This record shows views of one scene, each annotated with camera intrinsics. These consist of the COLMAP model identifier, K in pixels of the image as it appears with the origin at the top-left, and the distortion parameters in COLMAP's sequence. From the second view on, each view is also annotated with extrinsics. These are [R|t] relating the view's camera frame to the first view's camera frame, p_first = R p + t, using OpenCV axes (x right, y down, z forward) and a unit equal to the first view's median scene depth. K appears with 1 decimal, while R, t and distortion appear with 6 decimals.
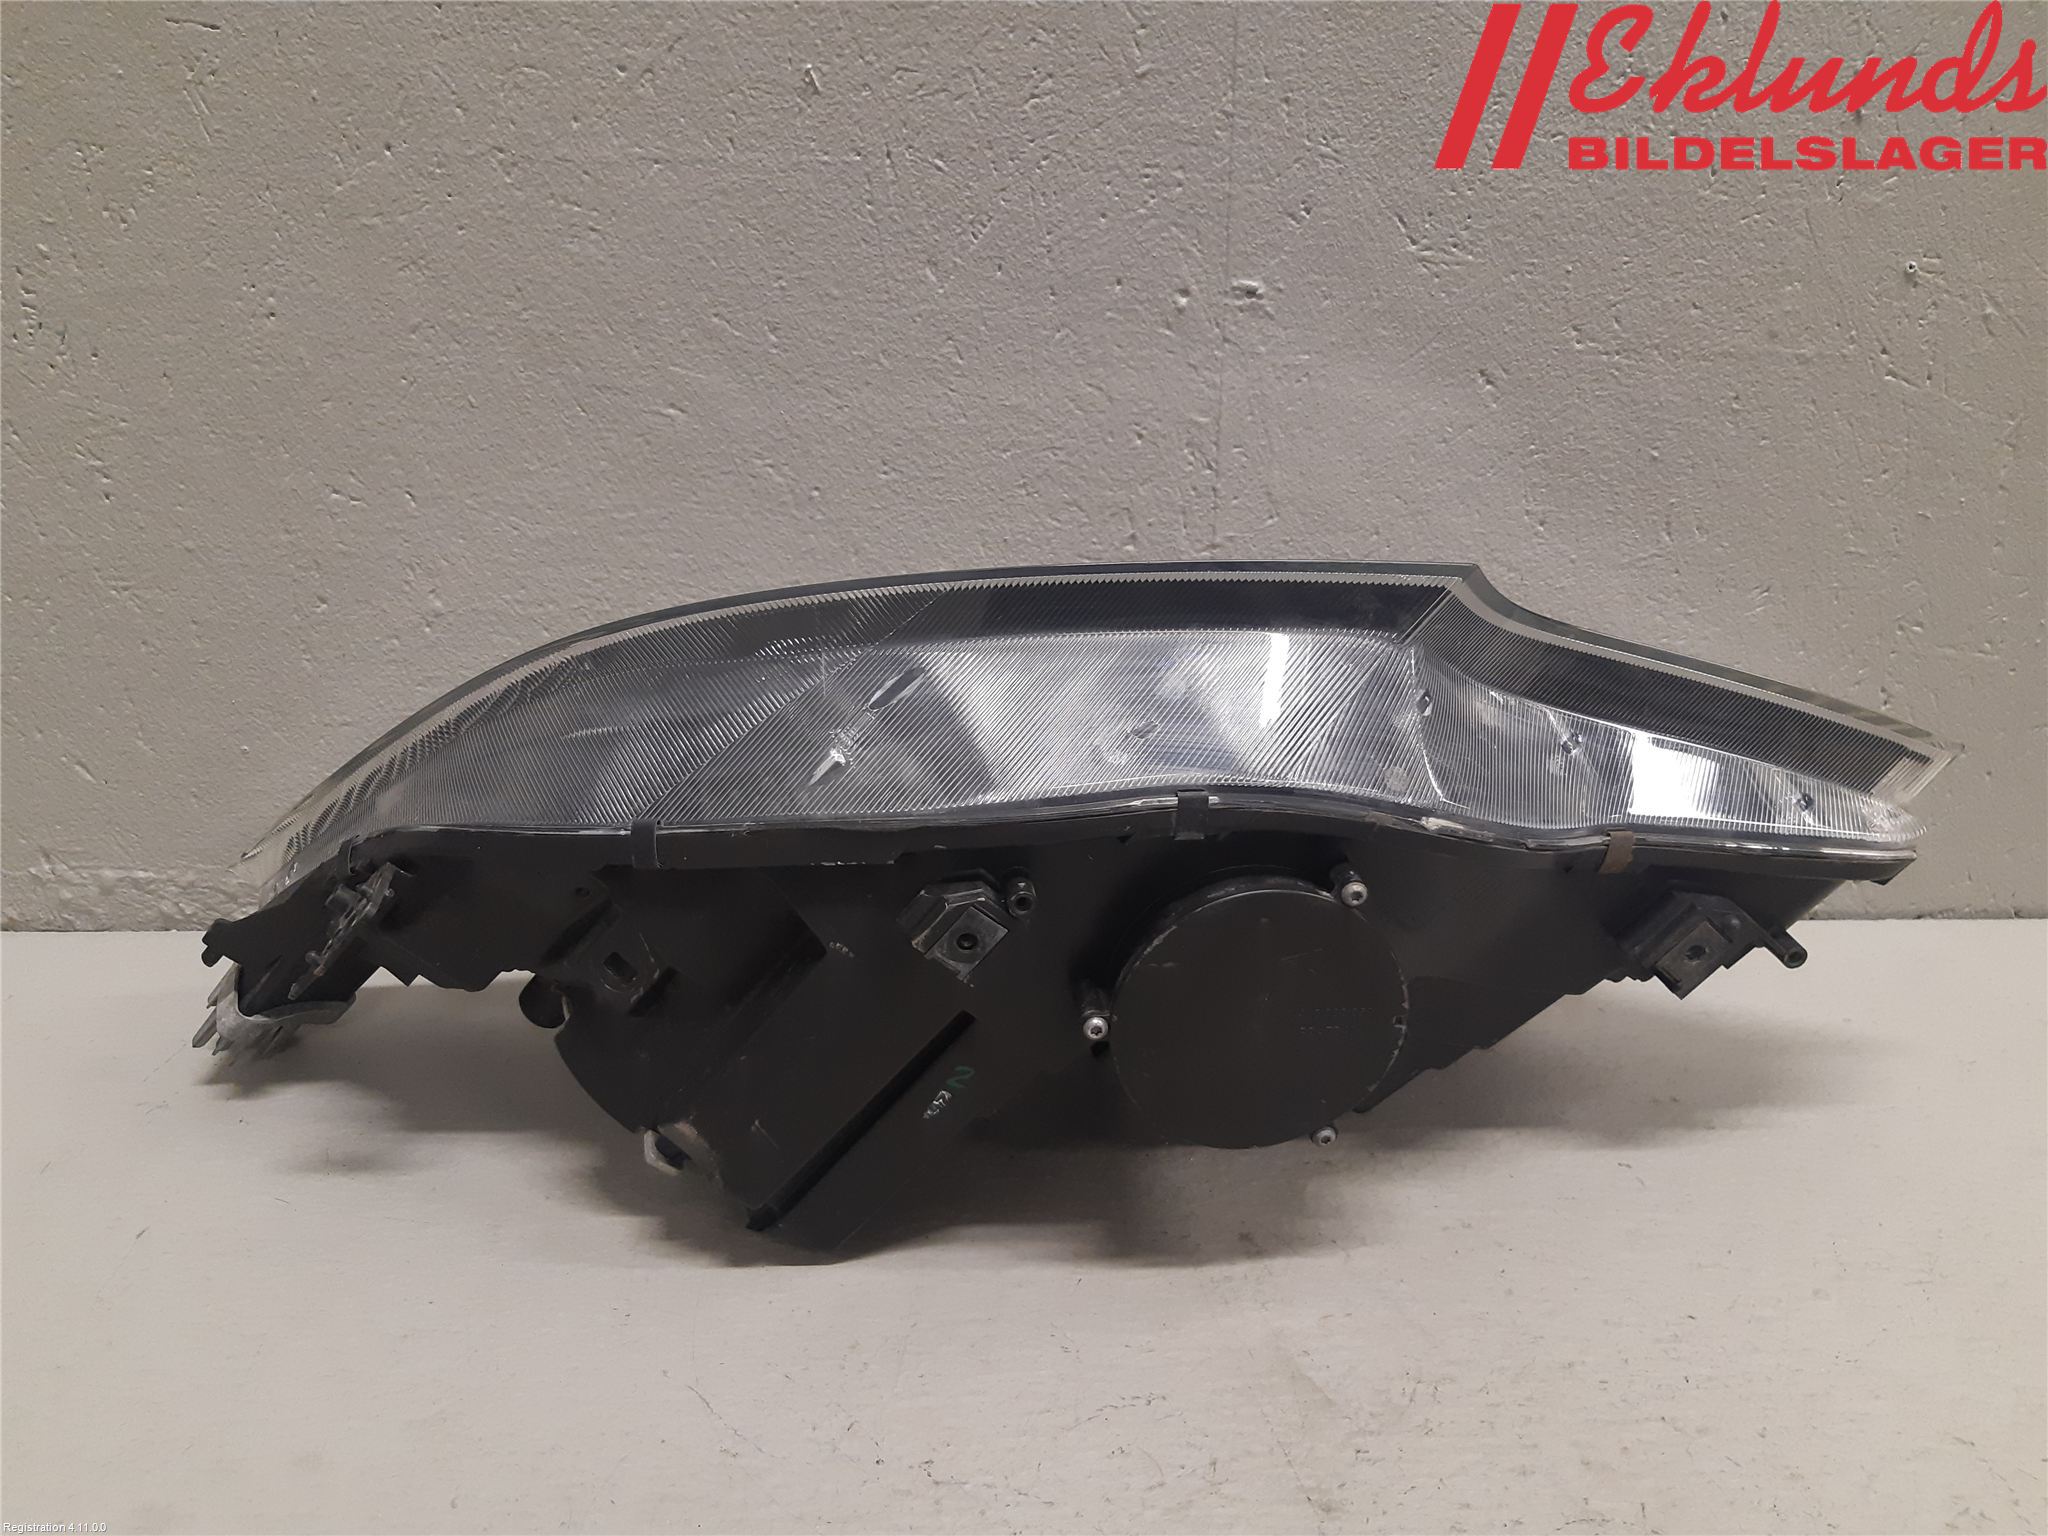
lens RADIAL K [[1641.4, 0, 1024.0], [0, 1641.4, 768.0], [0, 0, 1]] dist [0.065572, -0.152840]
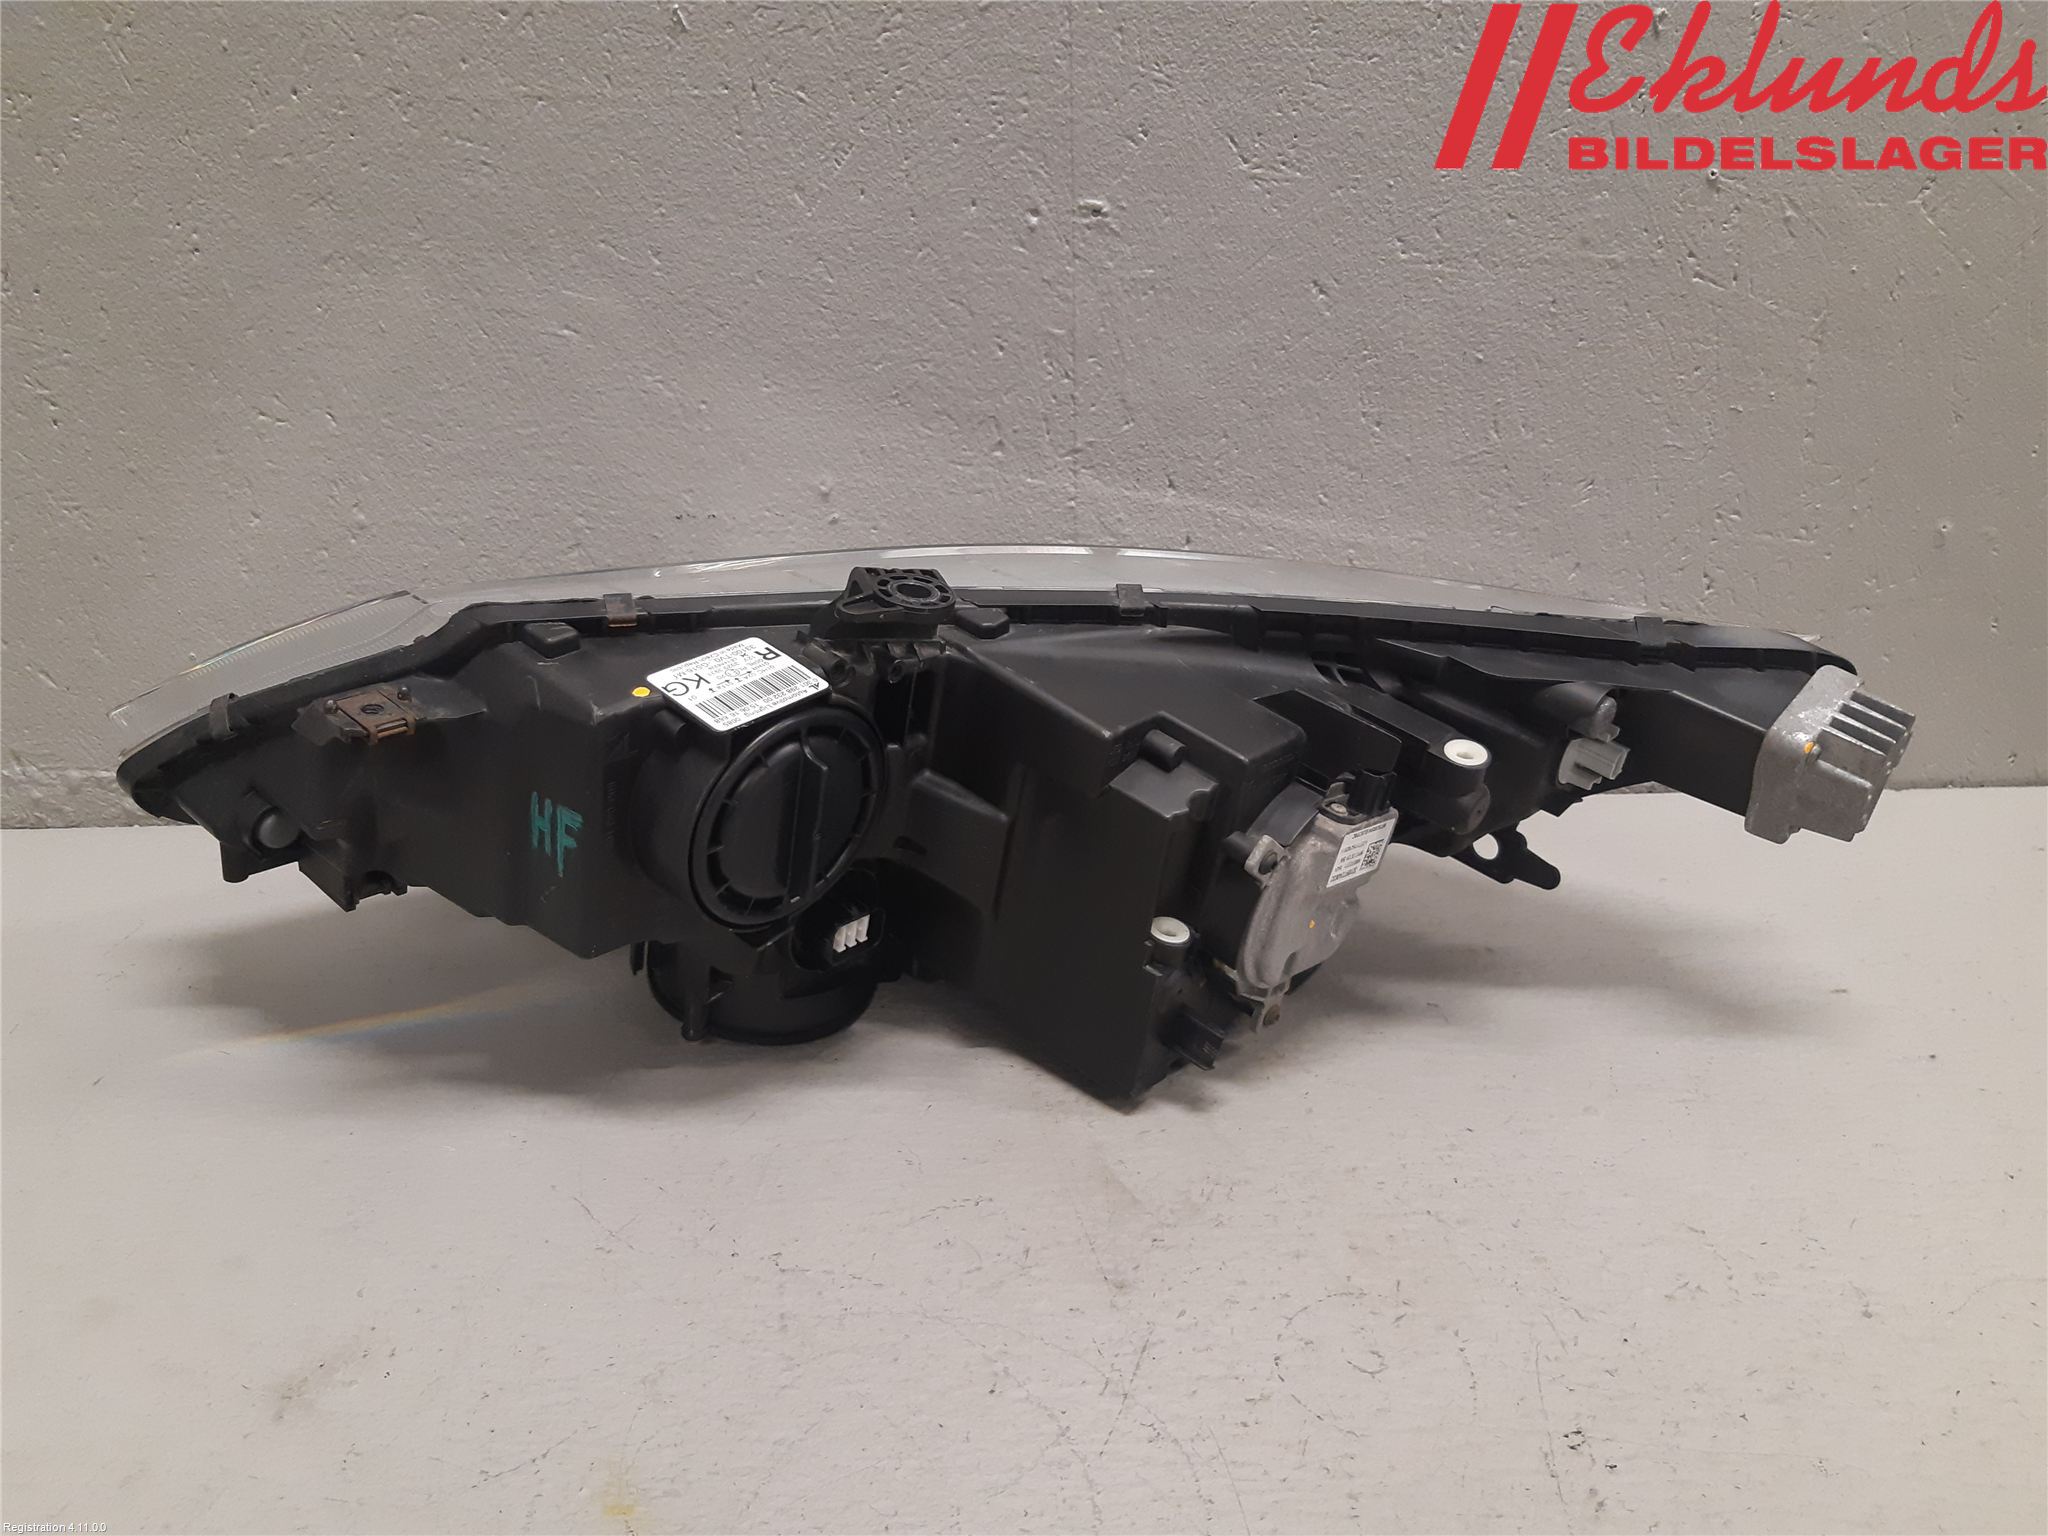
lens RADIAL K [[1641.4, 0, 1024.0], [0, 1641.4, 768.0], [0, 0, 1]] dist [0.065572, -0.152840]
pose [[0.999824, -0.015174, -0.011046, 0.095512], [0.015608, 0.999063, 0.040368, 0.030319], [0.010423, -0.040533, 0.999124, -0.090197]]
